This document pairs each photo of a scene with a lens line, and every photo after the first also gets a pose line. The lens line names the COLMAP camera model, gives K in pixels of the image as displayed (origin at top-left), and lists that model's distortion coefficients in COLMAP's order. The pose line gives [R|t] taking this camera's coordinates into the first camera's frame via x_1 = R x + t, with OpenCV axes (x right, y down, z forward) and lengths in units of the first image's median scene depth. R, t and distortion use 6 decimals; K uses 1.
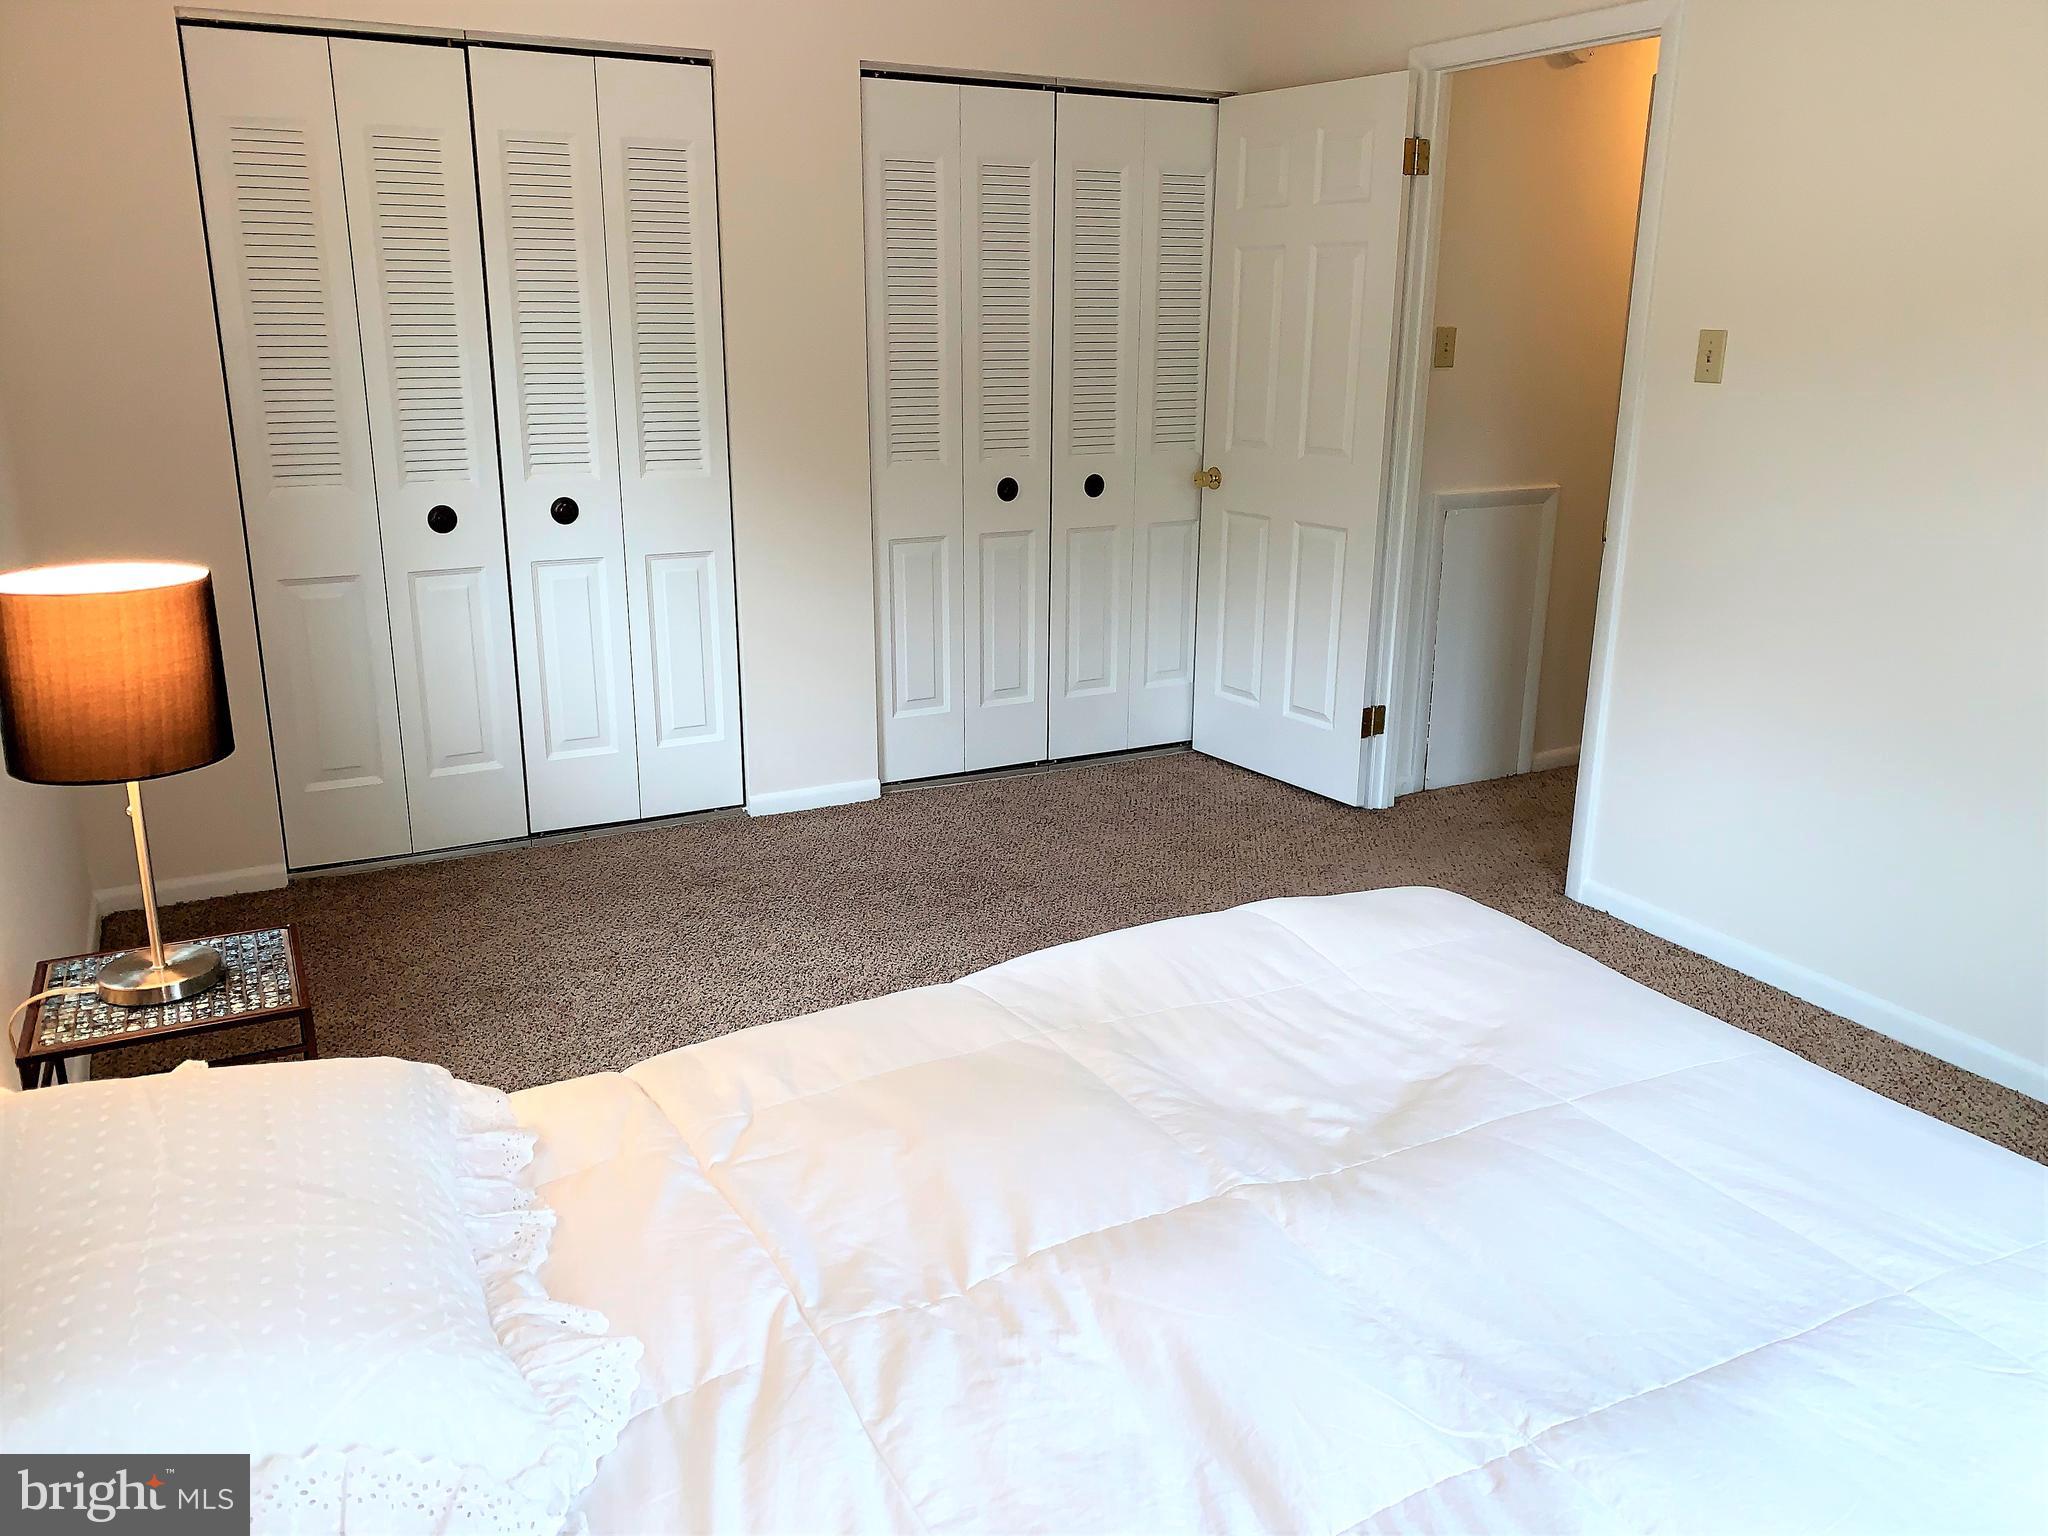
lens RADIAL K [[1598.3, 0, 1024.0], [0, 1598.3, 768.0], [0, 0, 1]] dist [0.029620, -0.006829]
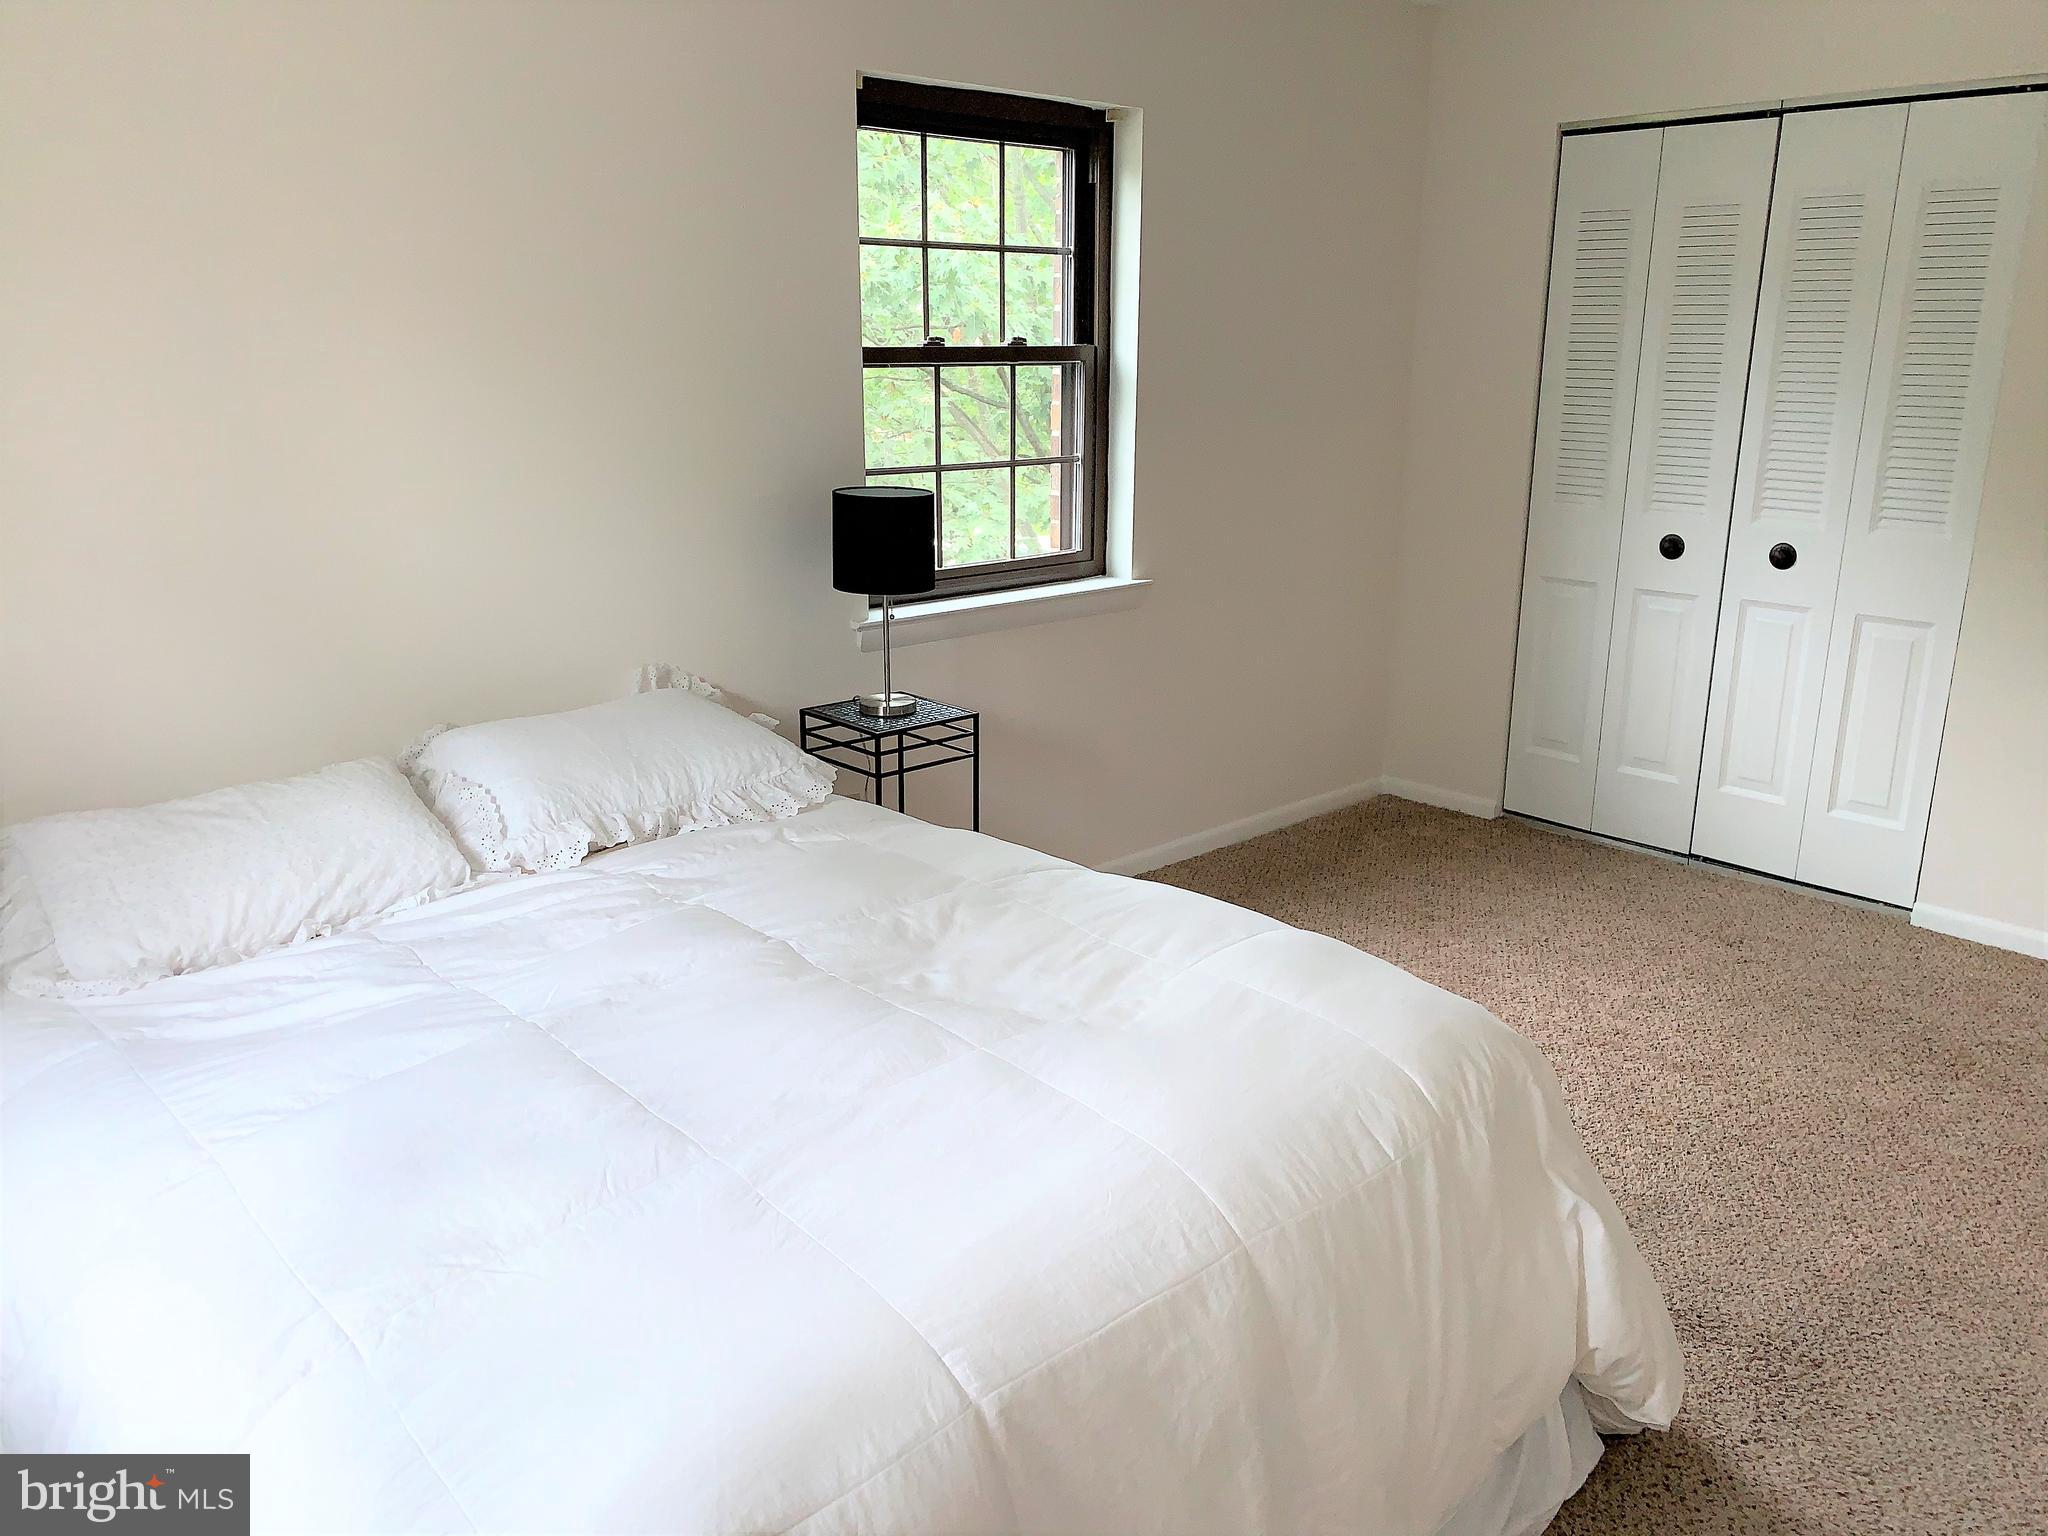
lens RADIAL K [[1588.6, 0, 1024.5], [0, 1588.6, 803.1], [0, 0, 1]] dist [0.002948, -0.007368]
pose [[0.240261, 0.269699, -0.932490, 0.586975], [-0.277690, 0.939579, 0.200201, -0.082498], [0.930141, 0.210843, 0.300636, 0.286623]]
